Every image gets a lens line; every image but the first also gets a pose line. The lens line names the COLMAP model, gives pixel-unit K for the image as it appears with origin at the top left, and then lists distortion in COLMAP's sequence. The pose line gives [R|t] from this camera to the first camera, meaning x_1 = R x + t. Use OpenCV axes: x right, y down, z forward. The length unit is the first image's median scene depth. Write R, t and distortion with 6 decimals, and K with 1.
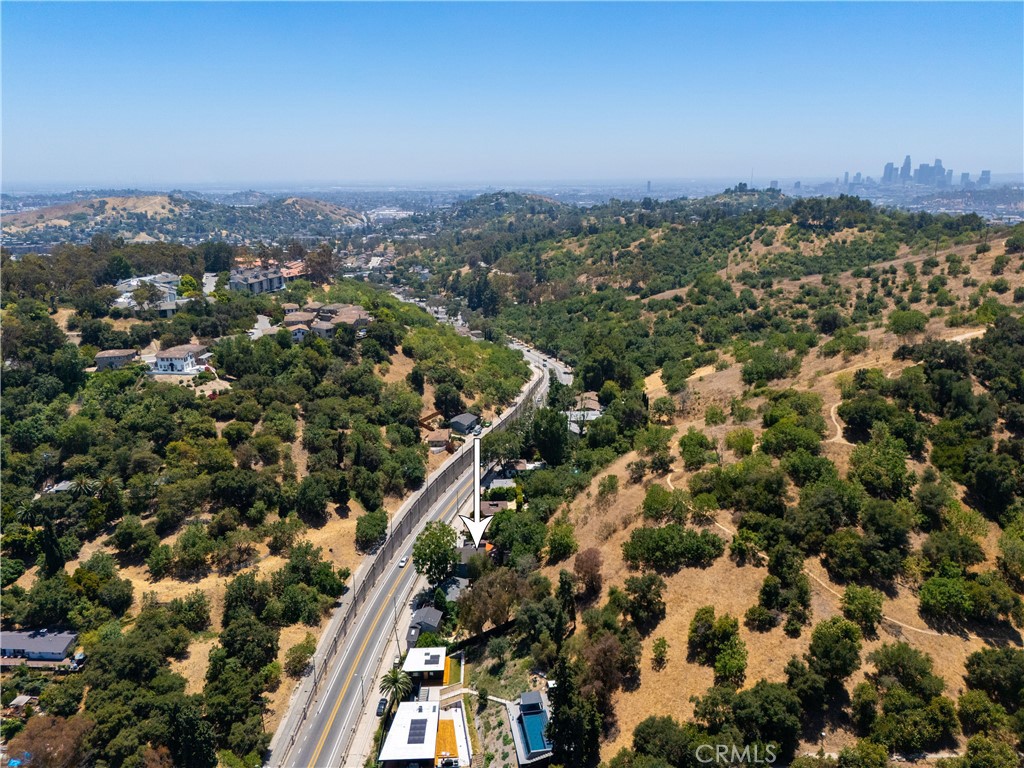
lens RADIAL K [[746.0, 0, 518.8], [0, 746.0, 383.5], [0, 0, 1]] dist [0.069947, -0.071511]
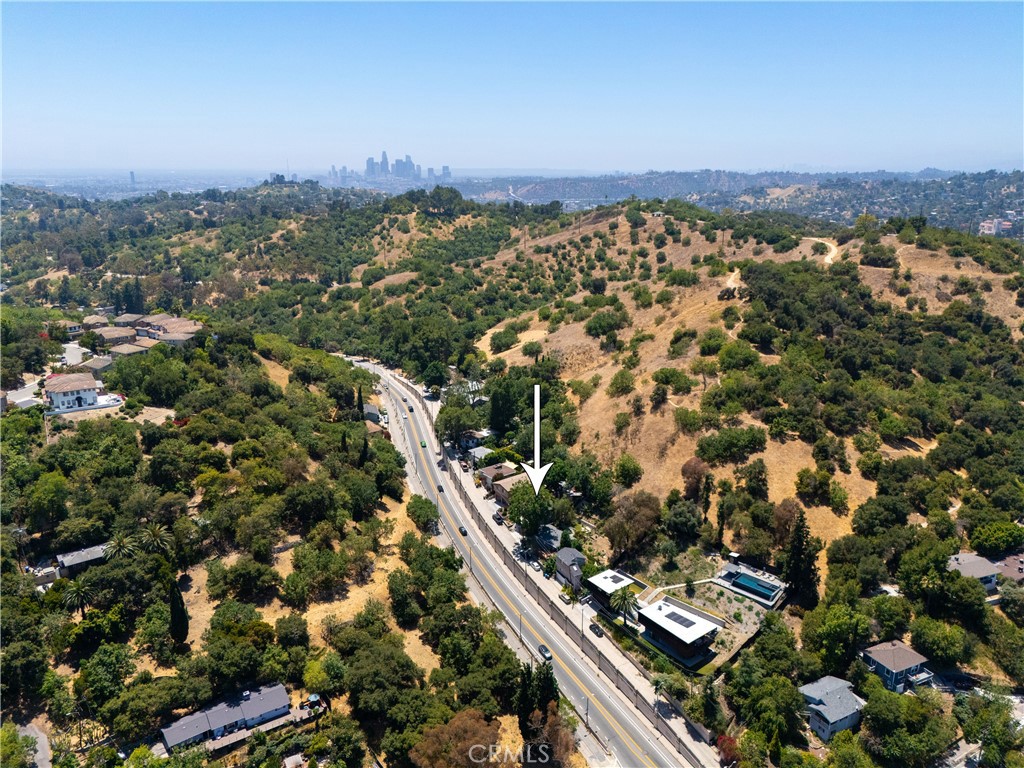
lens RADIAL K [[746.0, 0, 518.8], [0, 746.0, 383.5], [0, 0, 1]] dist [0.069947, -0.071511]
pose [[0.808480, -0.158381, 0.566812, -0.190877], [0.152737, 0.986574, 0.057815, -0.005657], [-0.568358, 0.039831, 0.821816, 0.024475]]
